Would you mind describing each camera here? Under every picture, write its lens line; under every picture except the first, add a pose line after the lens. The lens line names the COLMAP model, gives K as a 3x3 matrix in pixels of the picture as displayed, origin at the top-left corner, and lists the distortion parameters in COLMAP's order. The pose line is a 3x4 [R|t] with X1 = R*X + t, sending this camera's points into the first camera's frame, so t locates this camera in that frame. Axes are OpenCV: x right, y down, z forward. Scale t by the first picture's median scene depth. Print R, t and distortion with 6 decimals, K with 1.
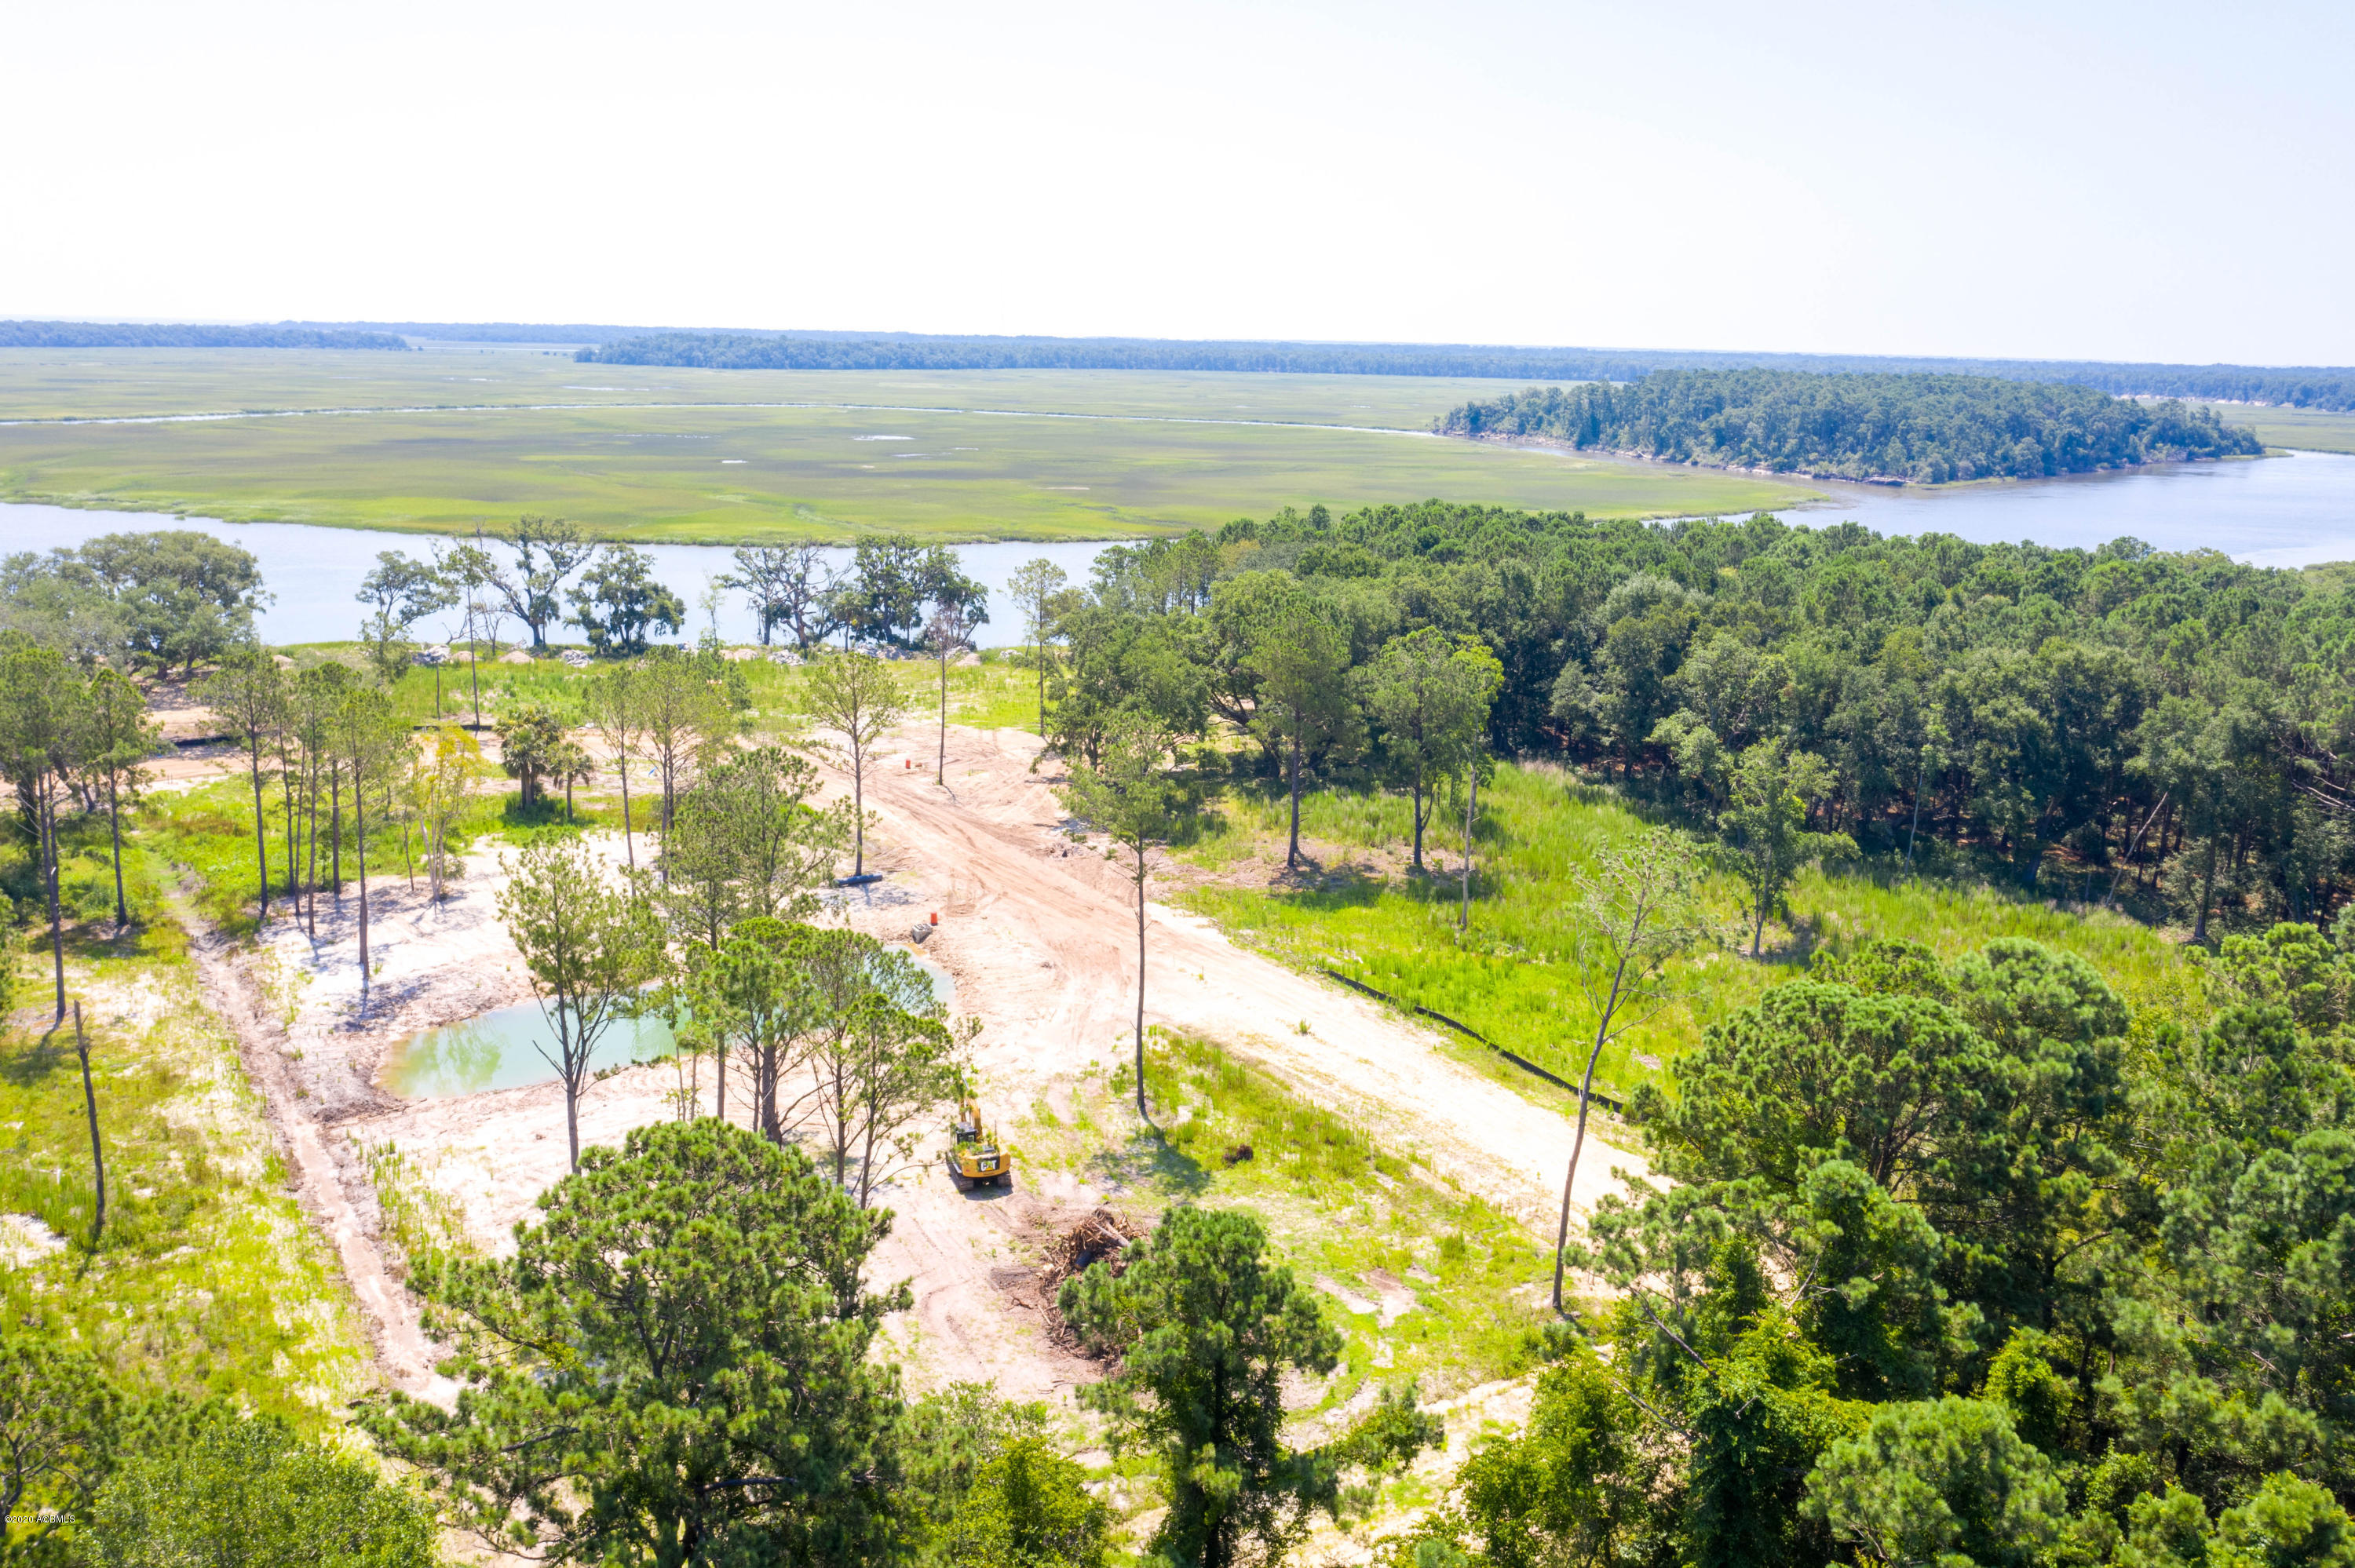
lens RADIAL K [[1873.9, 0, 1176.7], [0, 1873.9, 800.7], [0, 0, 1]] dist [-0.014057, 0.010127]
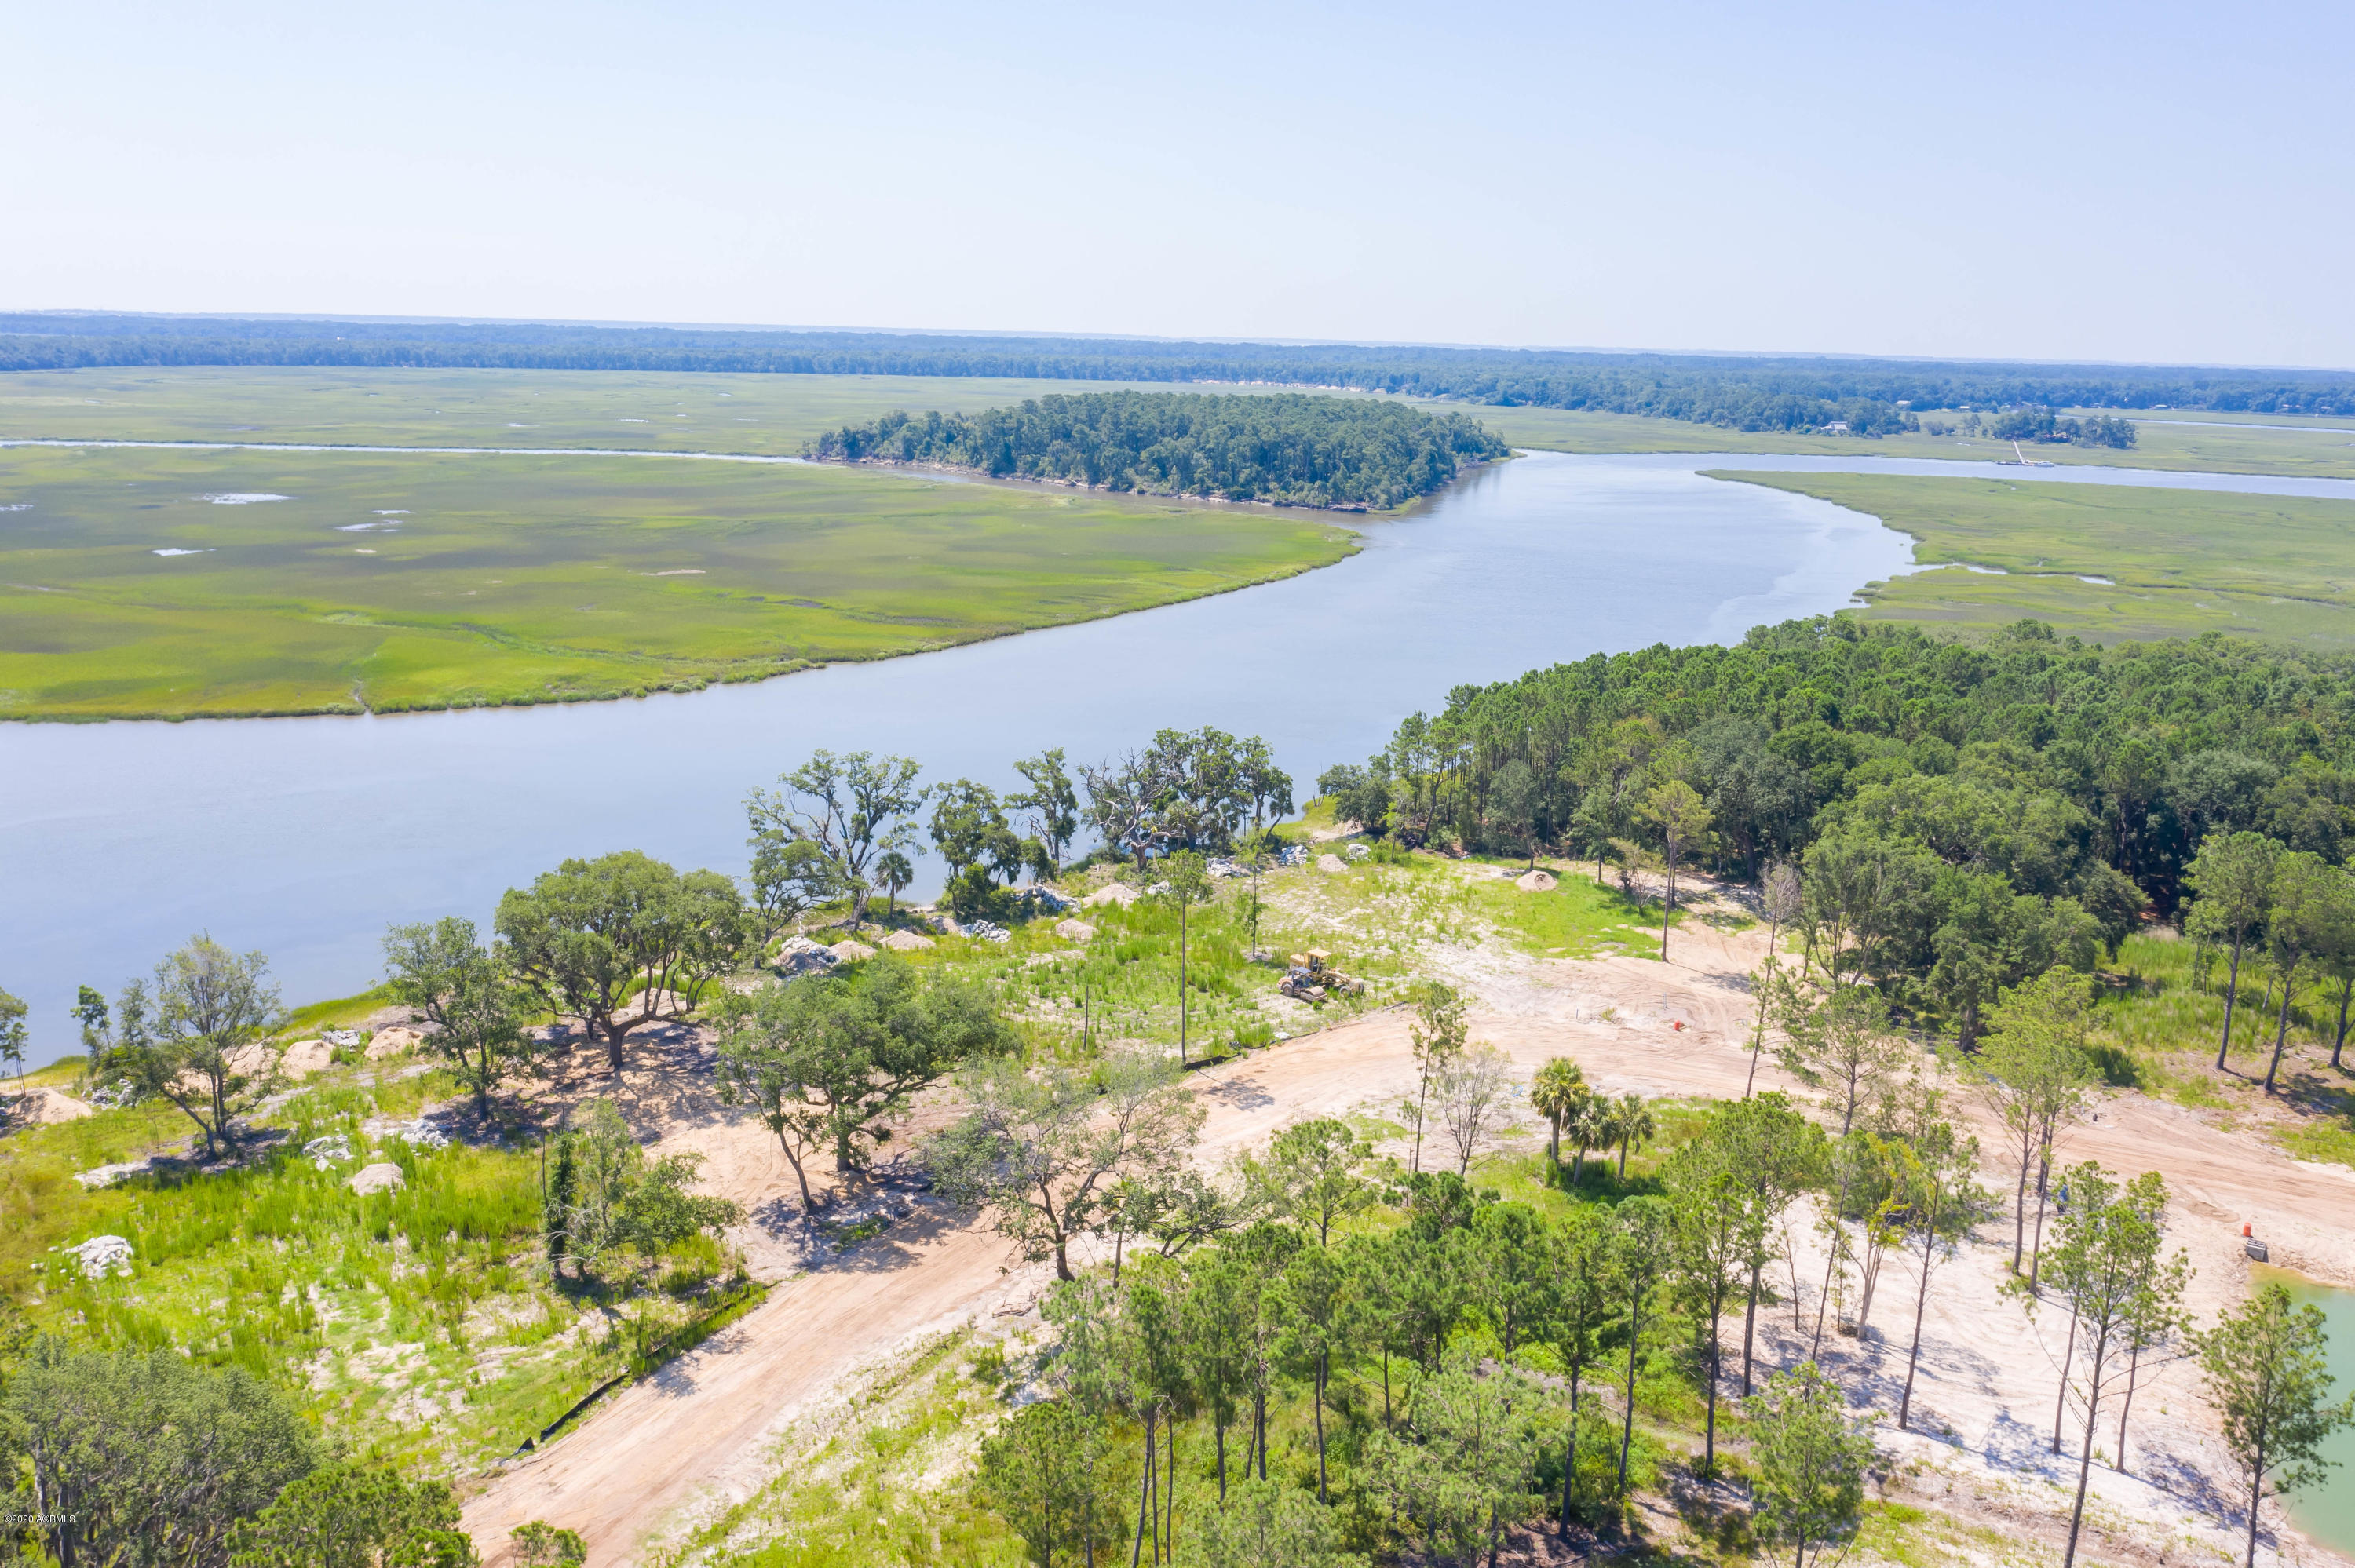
lens RADIAL K [[1873.9, 0, 1183.8], [0, 1873.9, 770.1], [0, 0, 1]] dist [-0.014057, 0.010127]
pose [[0.877482, -0.109993, 0.466827, -0.204078], [0.110276, 0.993539, 0.026813, -0.051904], [-0.466760, 0.027952, 0.883942, 0.073228]]
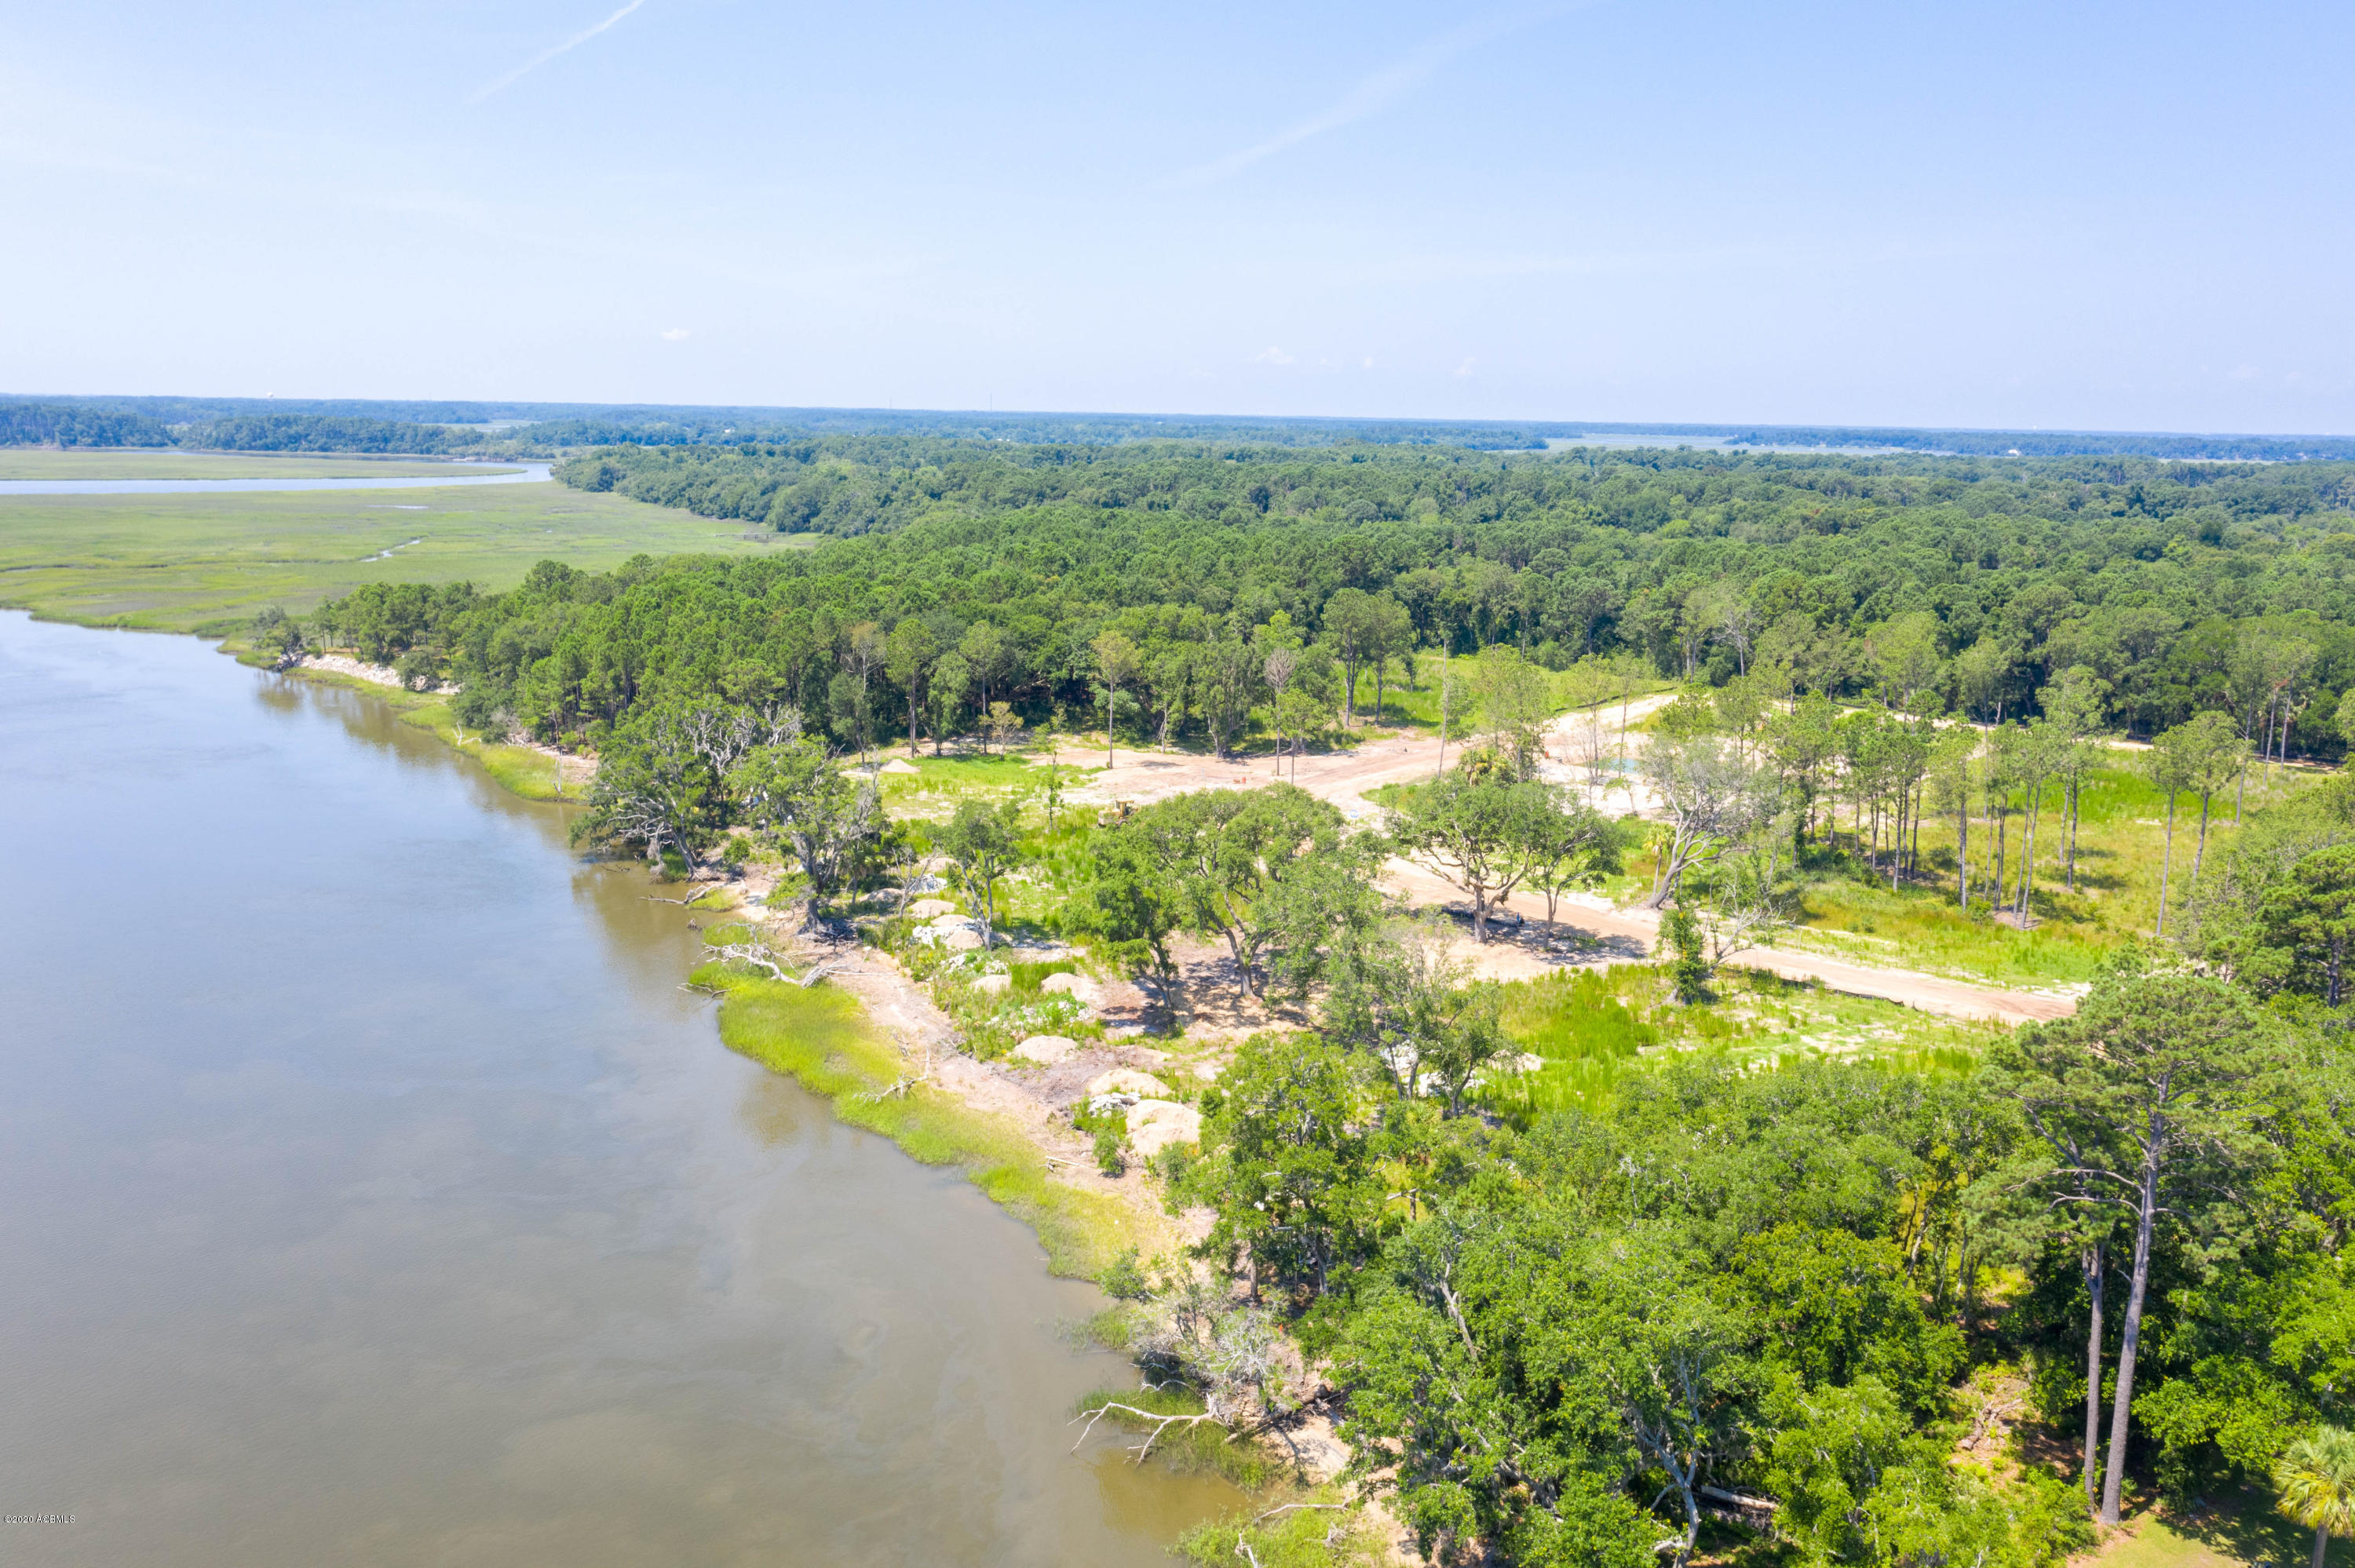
lens RADIAL K [[1873.9, 0, 1183.6], [0, 1873.9, 782.2], [0, 0, 1]] dist [-0.014057, 0.010127]
pose [[-0.299281, -0.212076, 0.930298, -0.360419], [0.204104, 0.938190, 0.279537, -0.105185], [-0.932079, 0.273538, -0.237497, 0.353752]]
